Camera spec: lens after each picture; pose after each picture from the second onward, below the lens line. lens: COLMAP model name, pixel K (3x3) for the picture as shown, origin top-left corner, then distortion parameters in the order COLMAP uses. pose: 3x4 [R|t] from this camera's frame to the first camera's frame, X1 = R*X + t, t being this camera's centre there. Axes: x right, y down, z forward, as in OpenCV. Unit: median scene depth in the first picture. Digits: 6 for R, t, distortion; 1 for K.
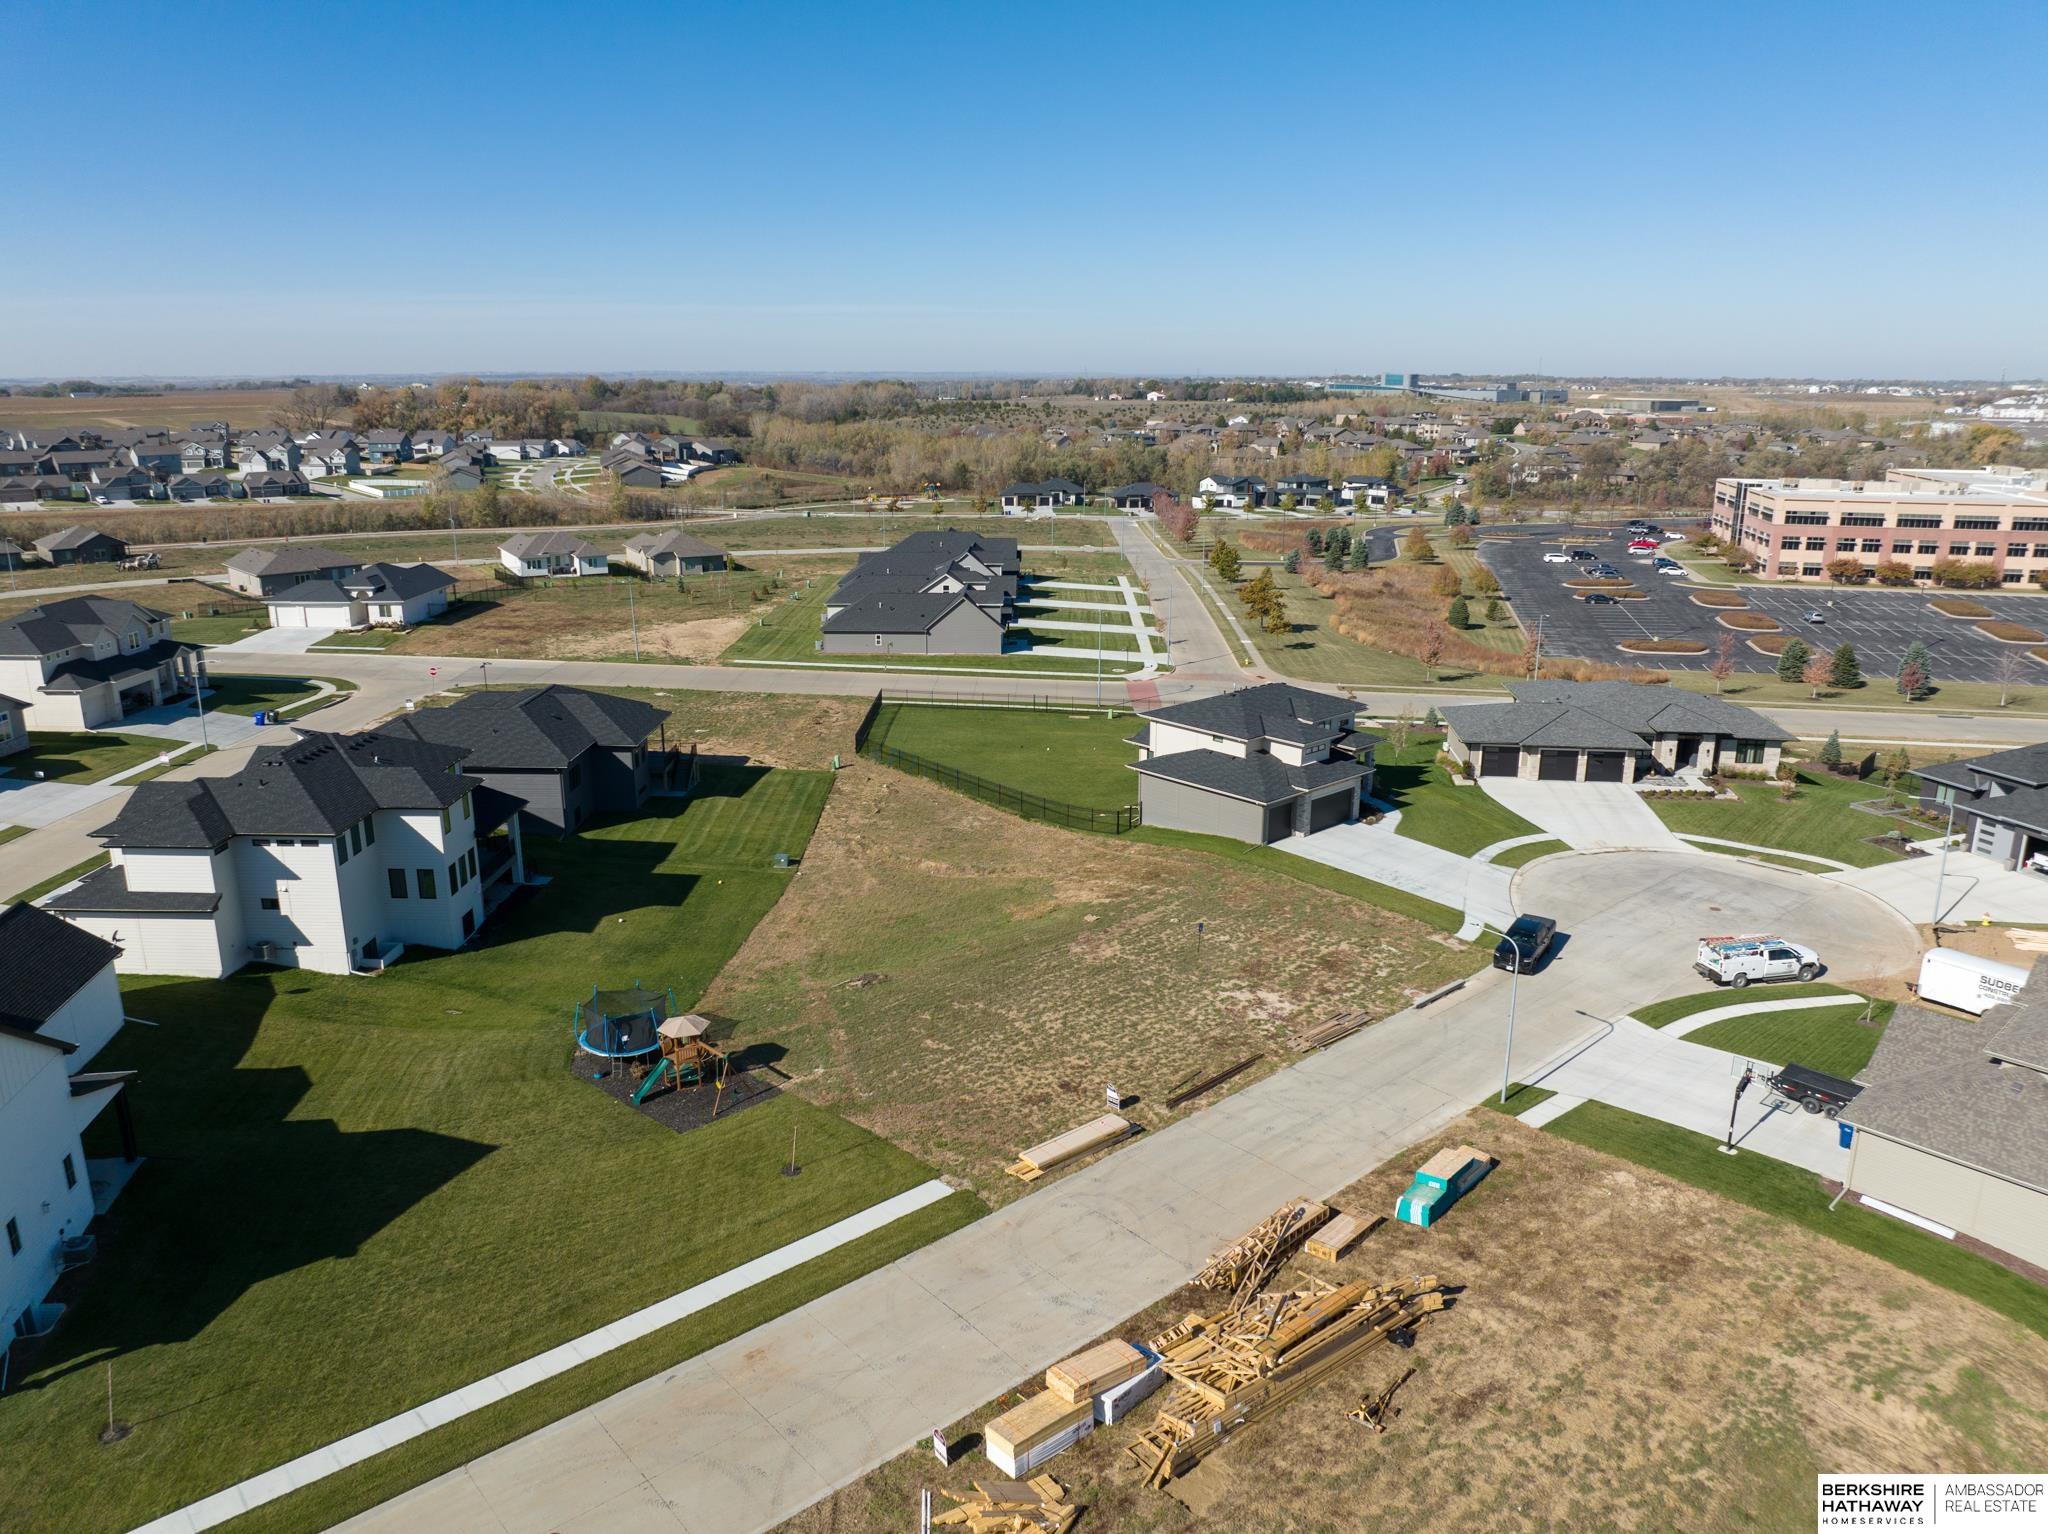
lens RADIAL K [[1438.5, 0, 1023.1], [0, 1438.5, 758.5], [0, 0, 1]] dist [-0.031598, -0.006671]
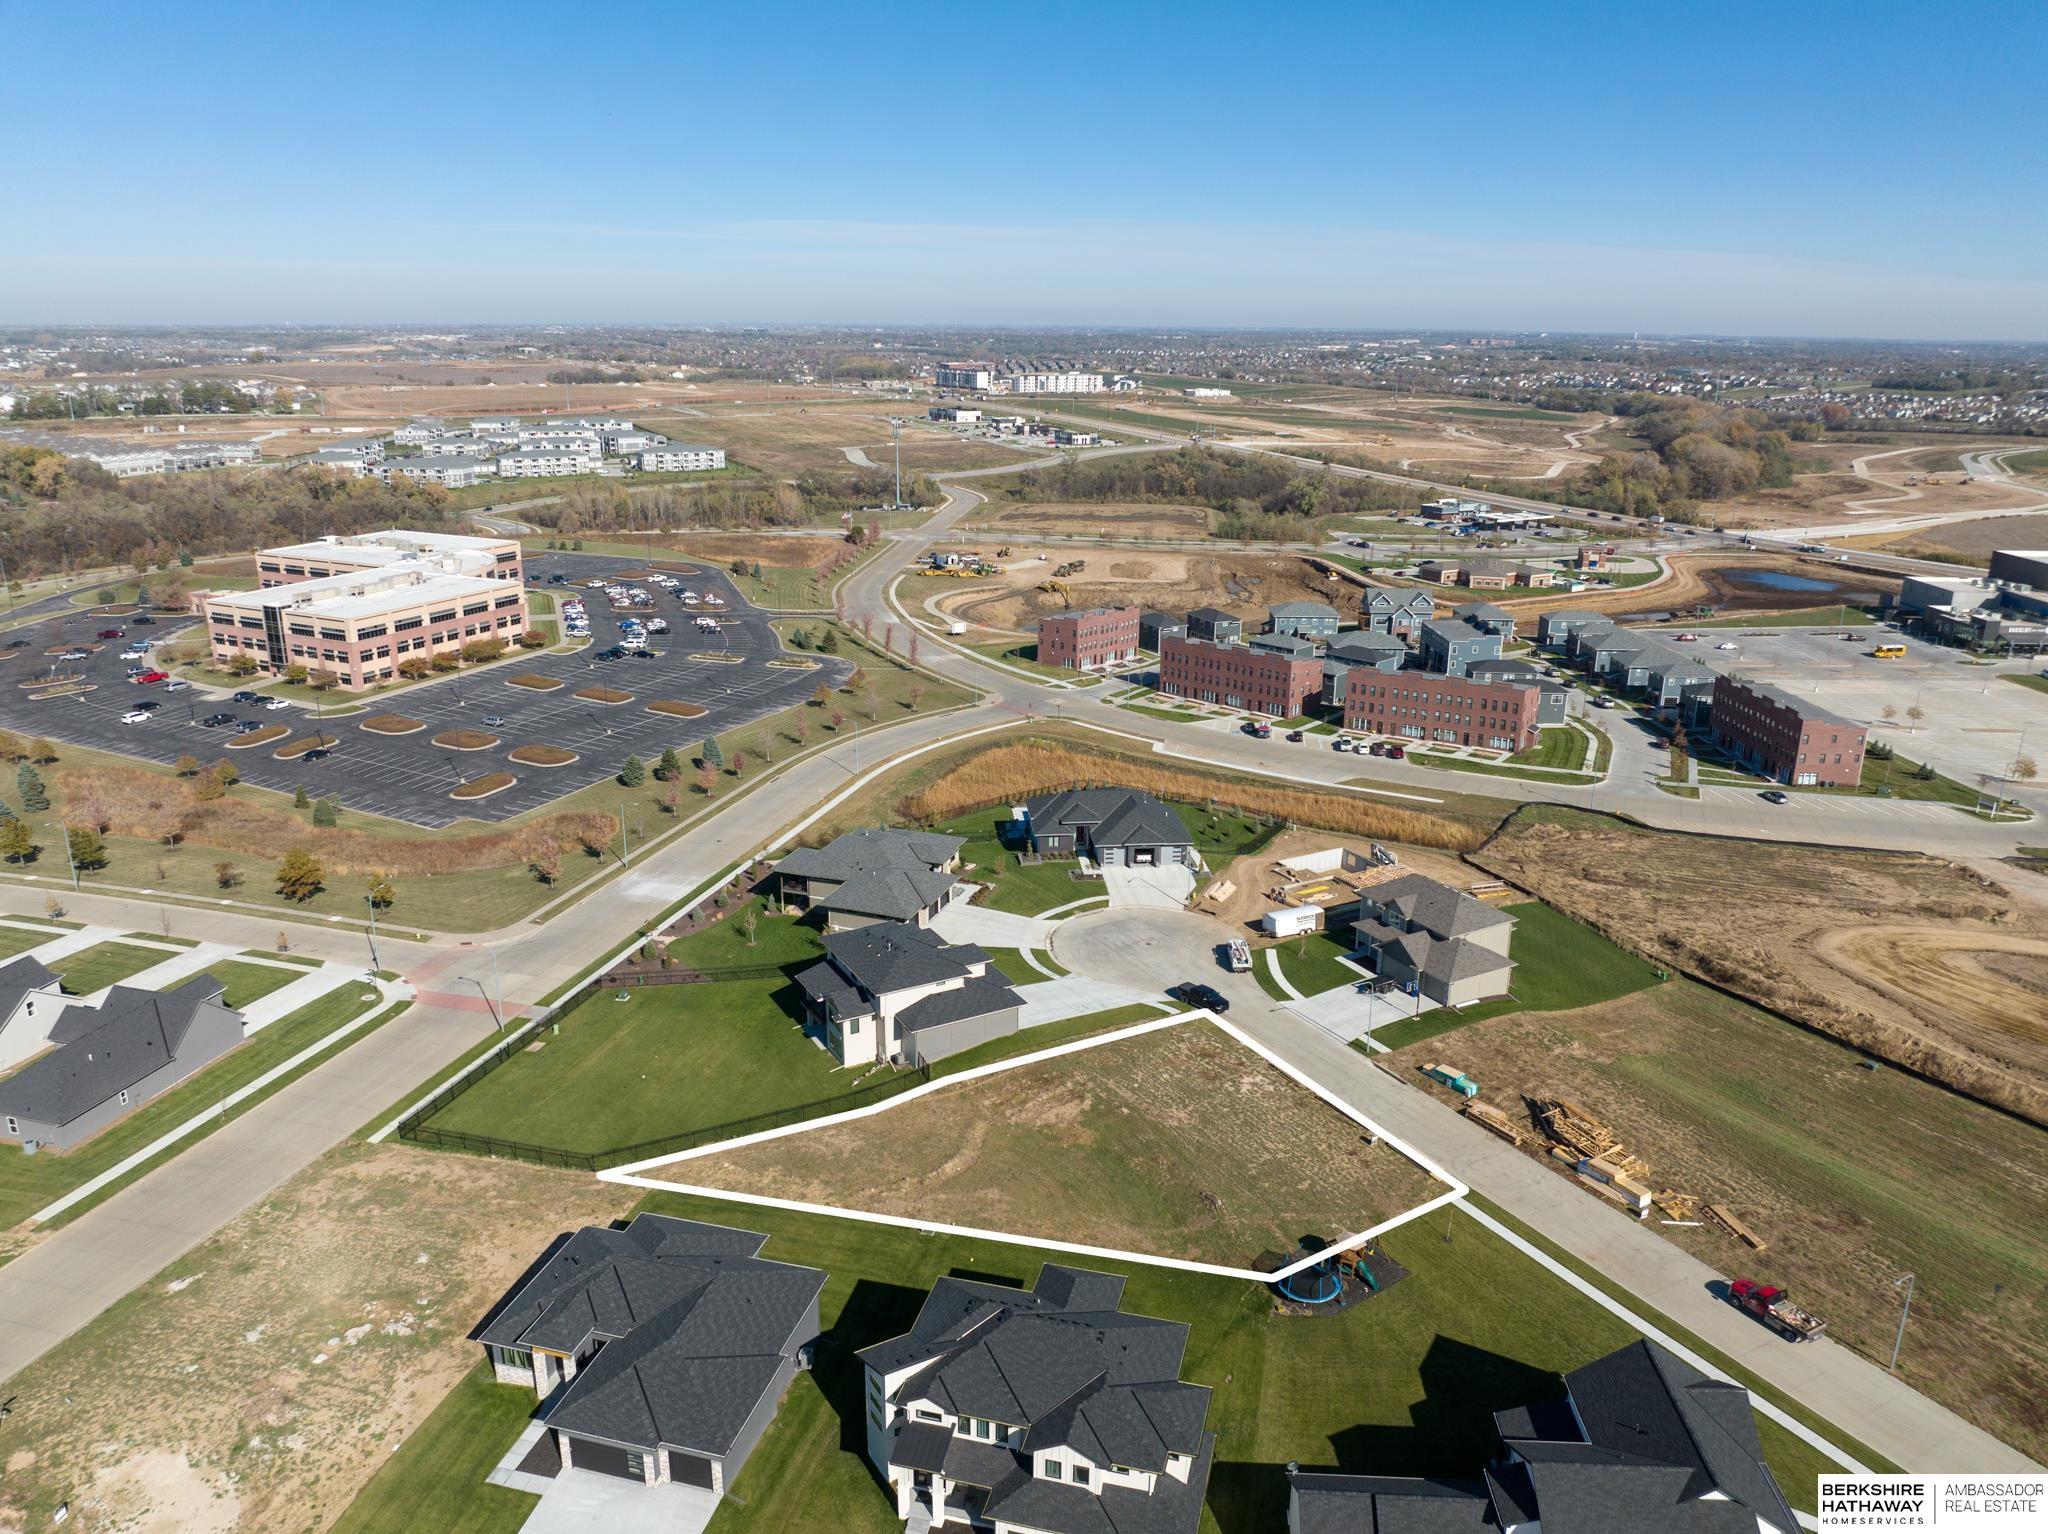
lens RADIAL K [[1438.5, 0, 1023.1], [0, 1438.5, 758.5], [0, 0, 1]] dist [-0.031598, -0.006671]
pose [[0.233594, -0.283409, 0.930115, -0.961492], [0.247222, 0.942454, 0.225081, -0.456805], [-0.940380, 0.177367, 0.290216, 0.429735]]
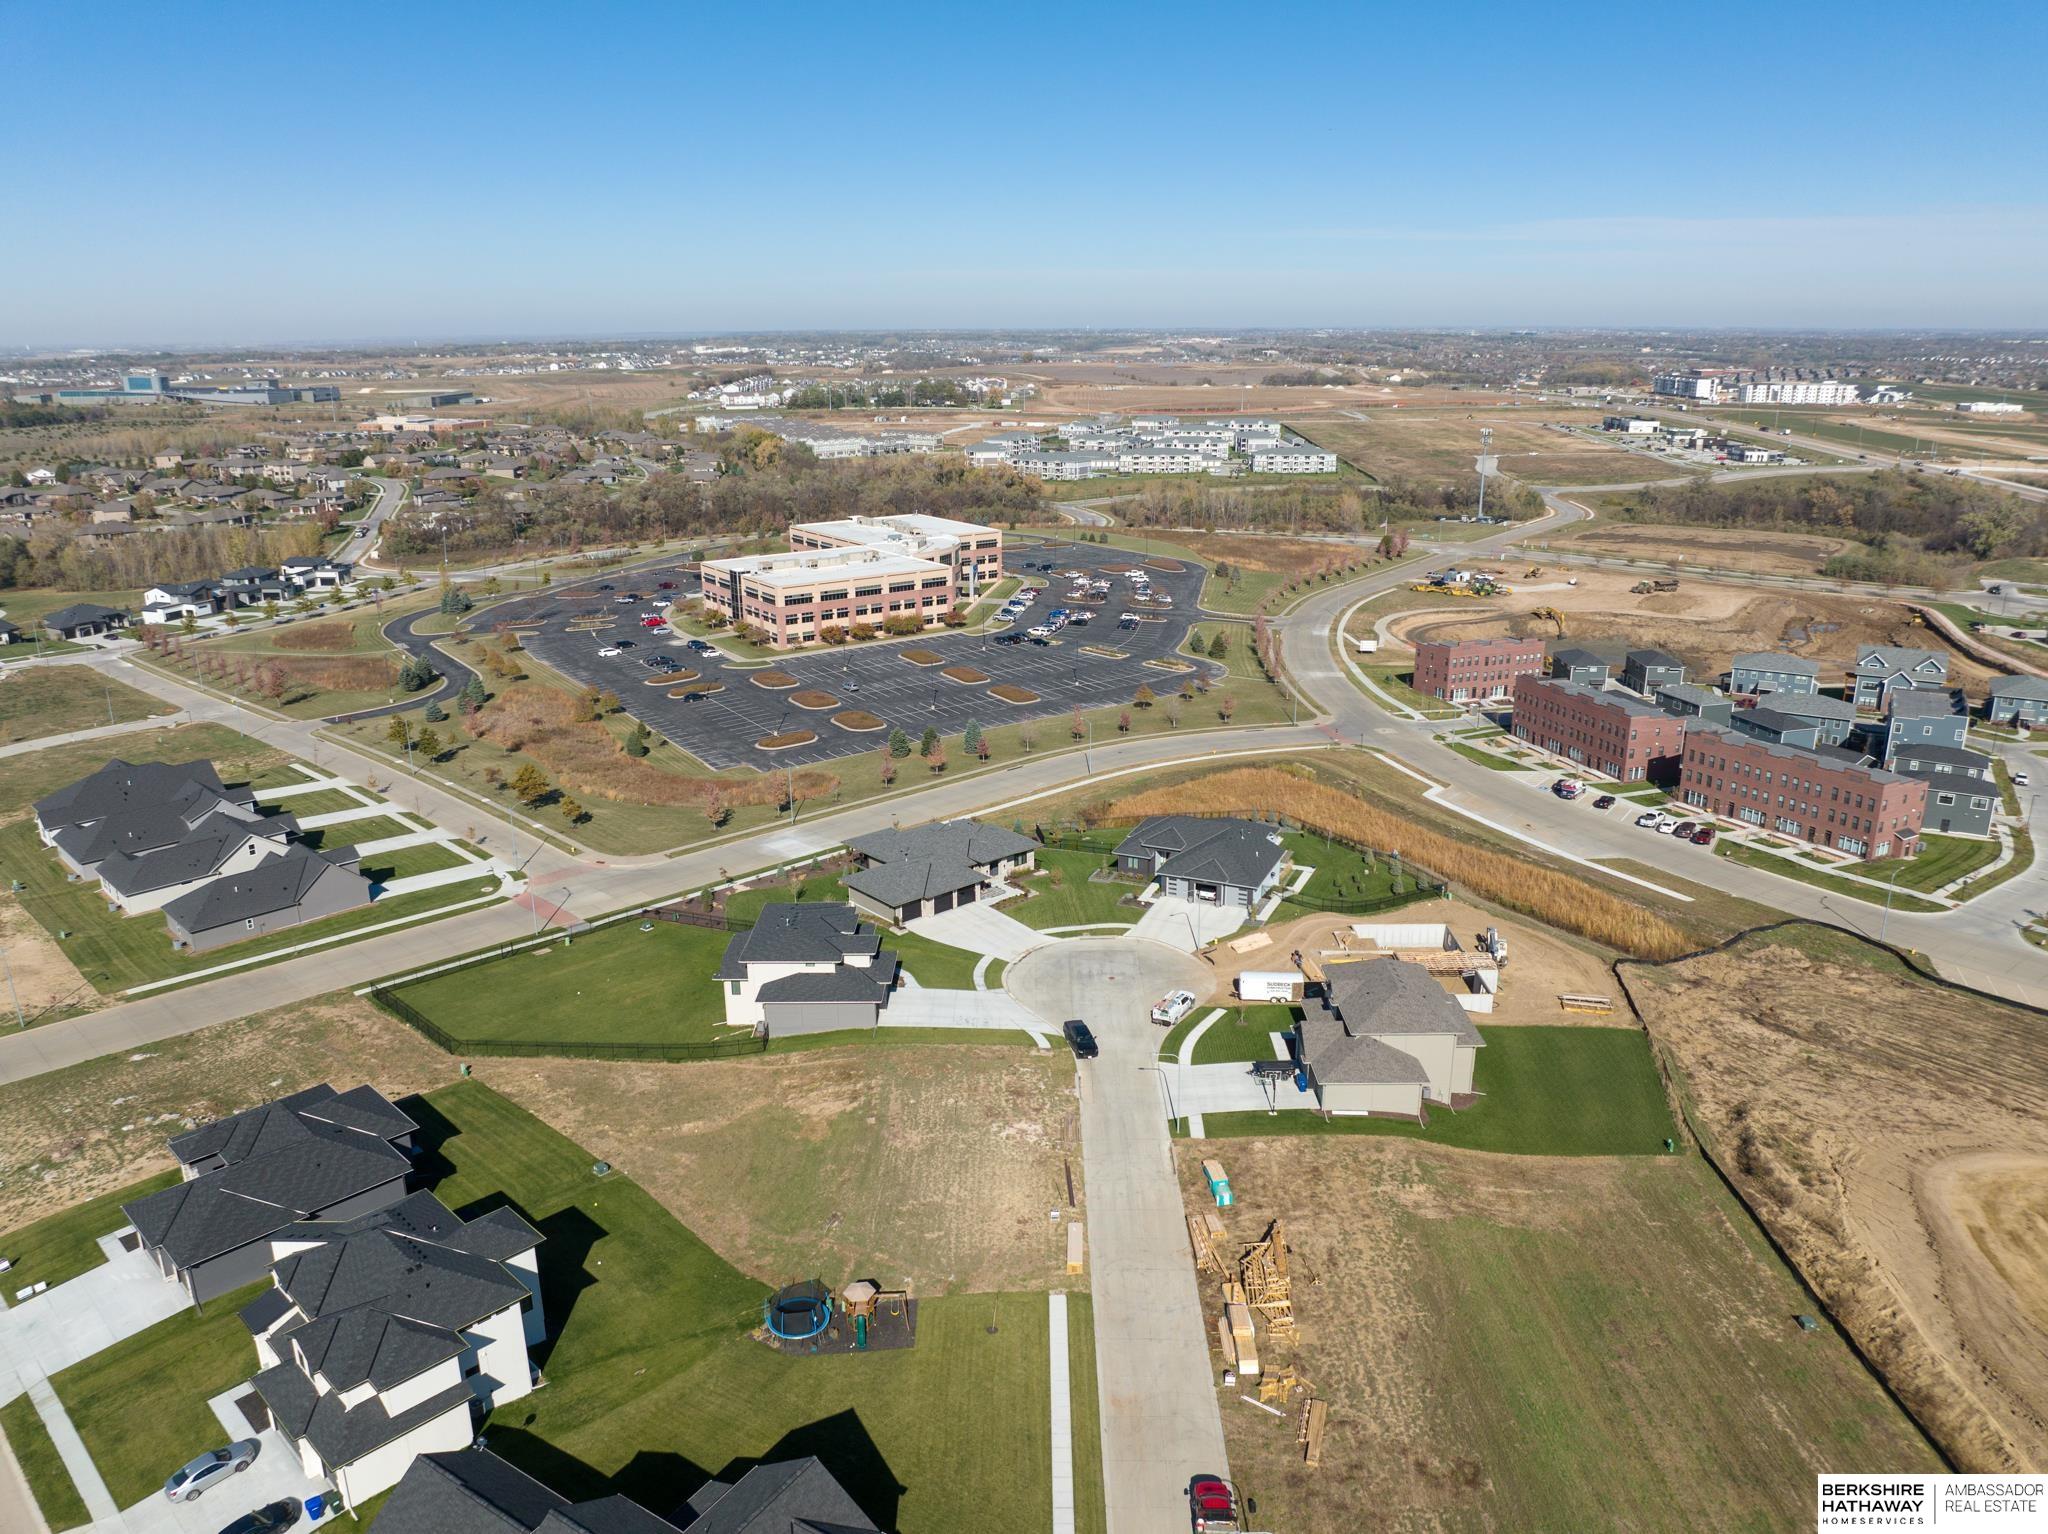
lens RADIAL K [[1438.5, 0, 1023.1], [0, 1438.5, 758.5], [0, 0, 1]] dist [-0.031598, -0.006671]
pose [[0.678813, -0.218913, 0.700921, -0.612046], [0.199970, 0.973562, 0.110403, -0.295991], [-0.706559, 0.065220, 0.704643, -0.164233]]
